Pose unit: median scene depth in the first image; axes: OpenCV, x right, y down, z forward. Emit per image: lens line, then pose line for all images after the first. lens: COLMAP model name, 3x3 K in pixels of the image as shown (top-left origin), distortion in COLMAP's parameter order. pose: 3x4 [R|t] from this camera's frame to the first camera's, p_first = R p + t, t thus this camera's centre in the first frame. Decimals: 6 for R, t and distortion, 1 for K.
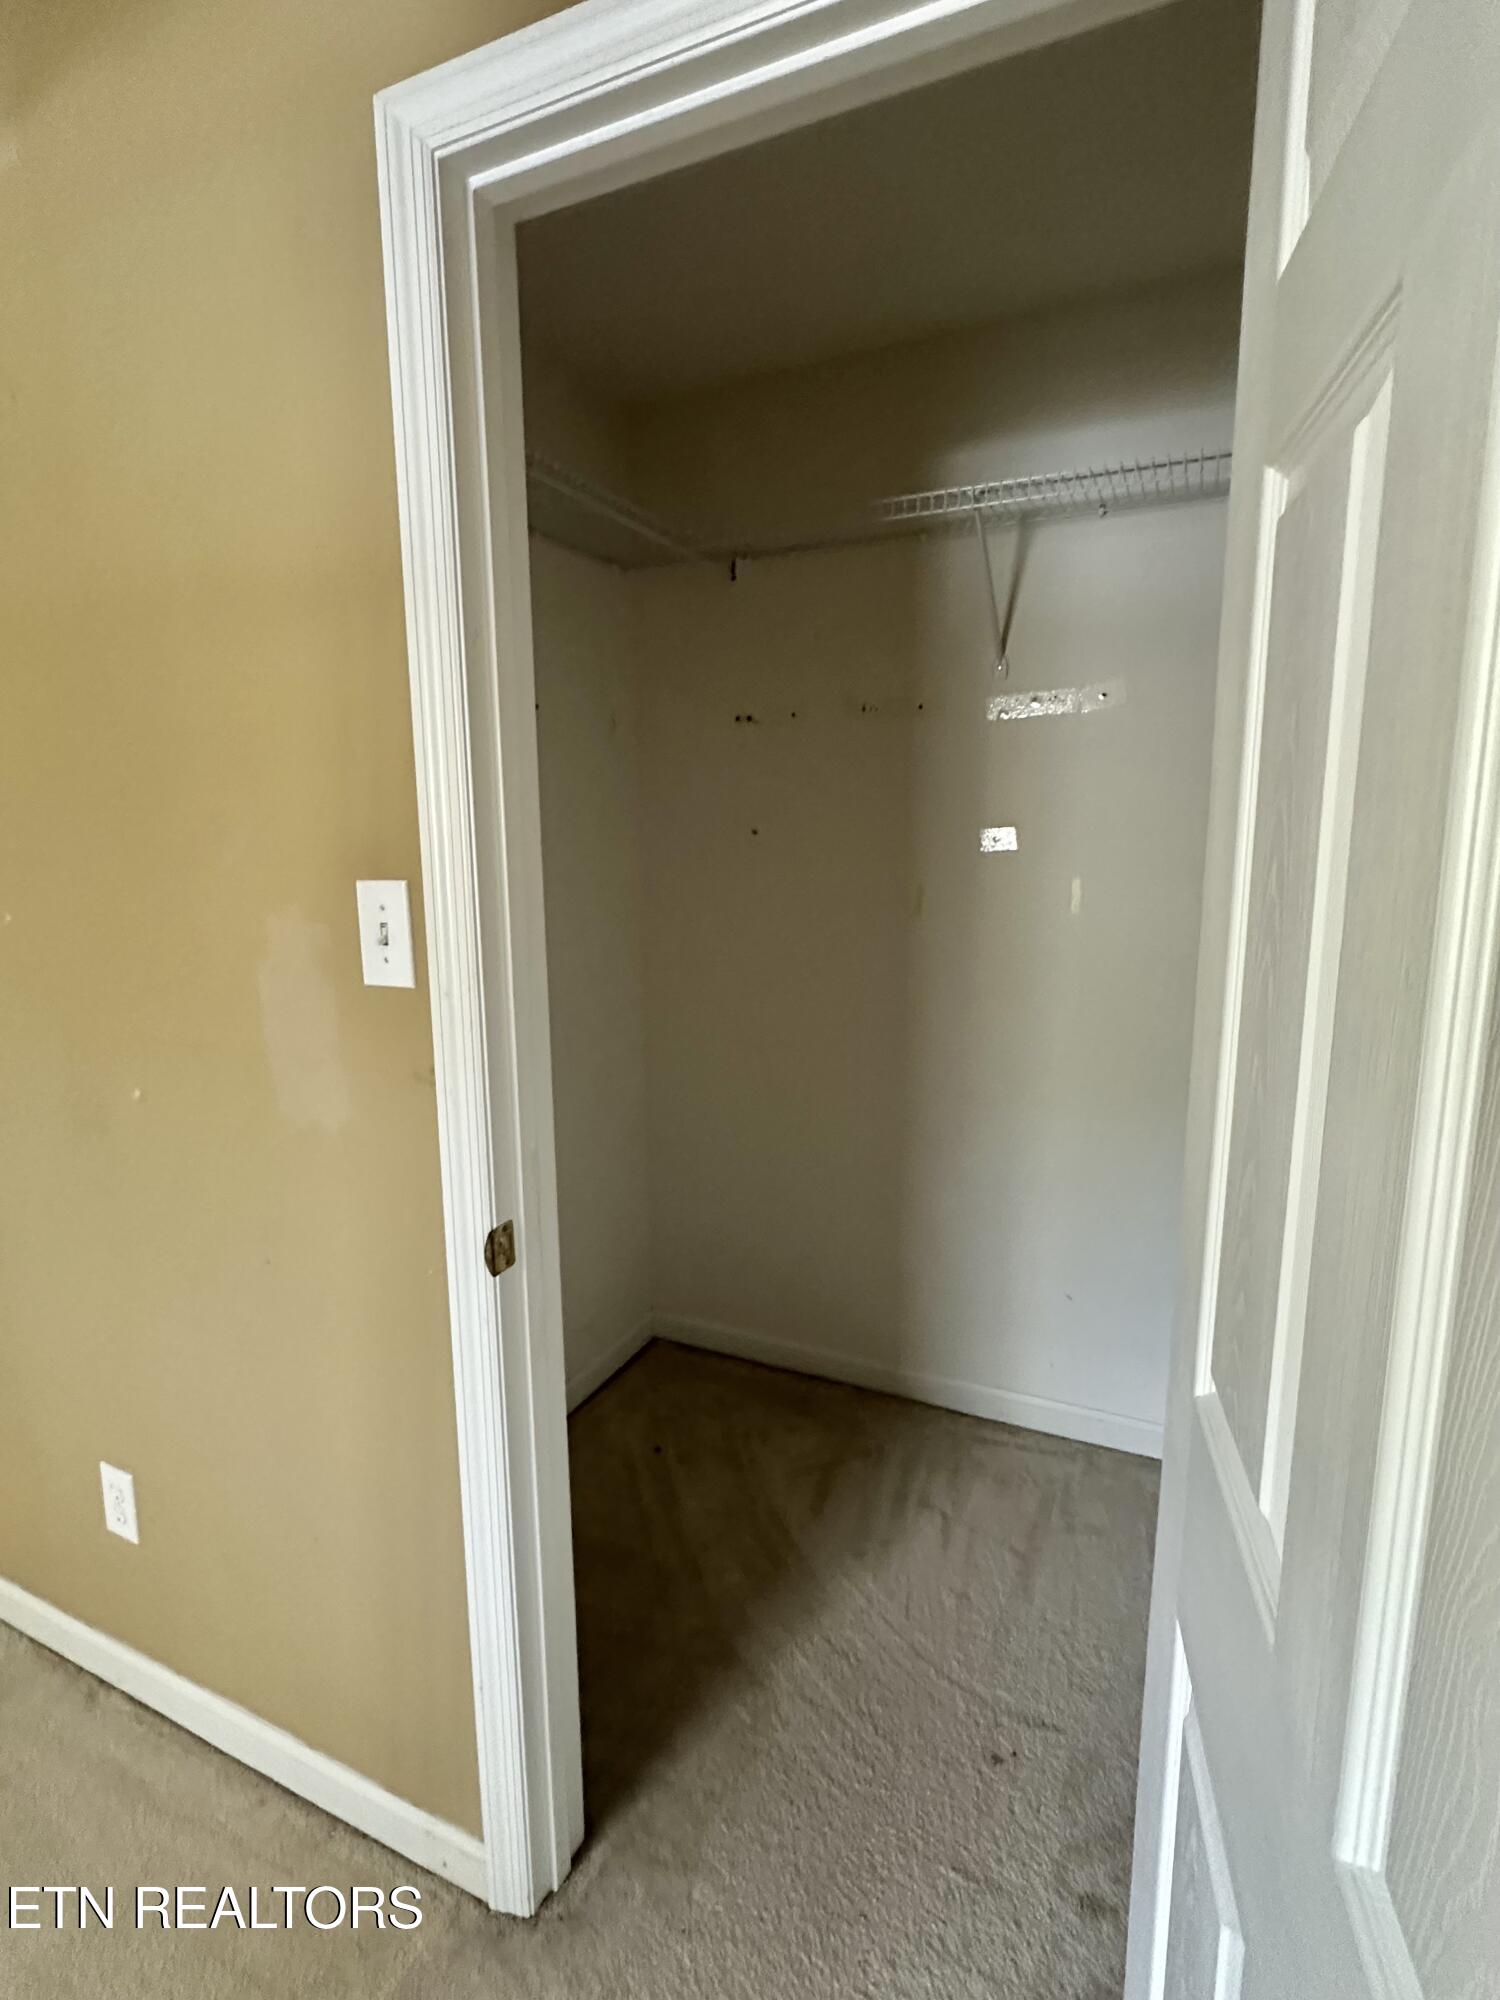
lens RADIAL K [[978.6, 0, 764.7], [0, 978.6, 997.4], [0, 0, 1]] dist [-0.001567, 0.000264]
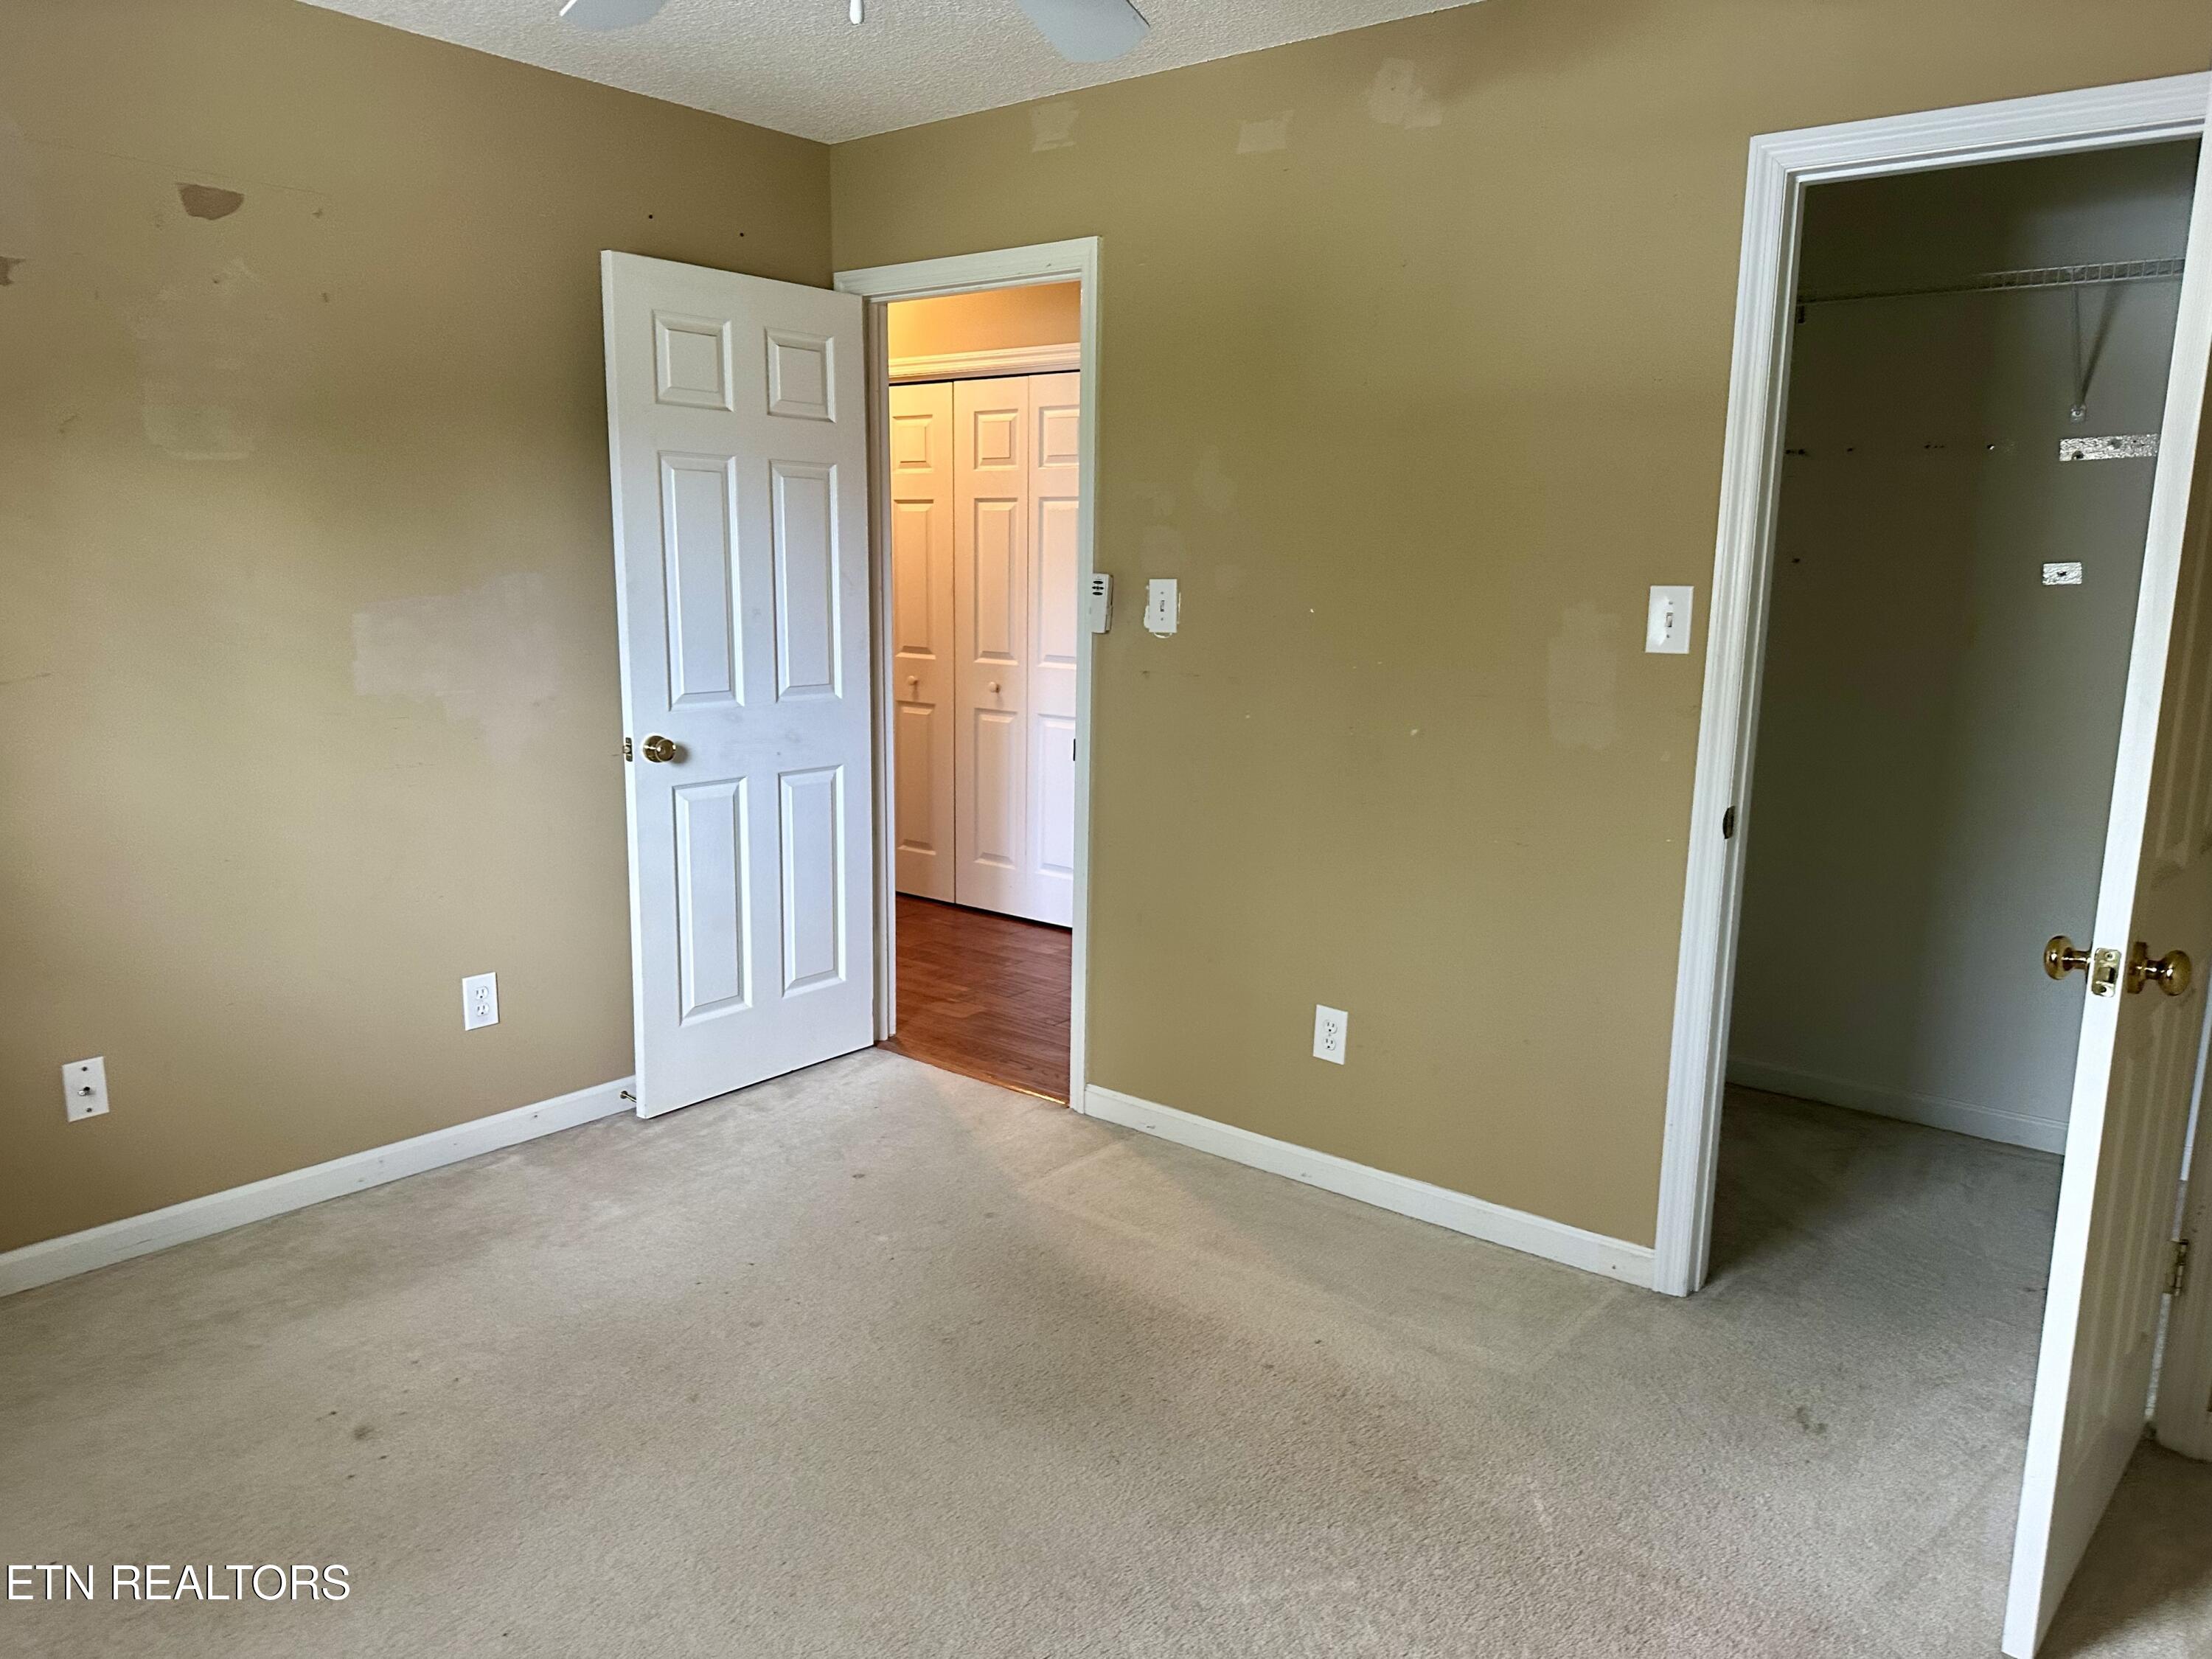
lens RADIAL K [[1571.8, 0, 1086.8], [0, 1571.8, 831.9], [0, 0, 1]] dist [0.039920, -0.057212]
pose [[0.967025, 0.069381, -0.245048, -0.466974], [-0.067260, 0.997590, 0.017024, 0.215146], [0.245639, 0.000020, 0.969361, -1.243433]]
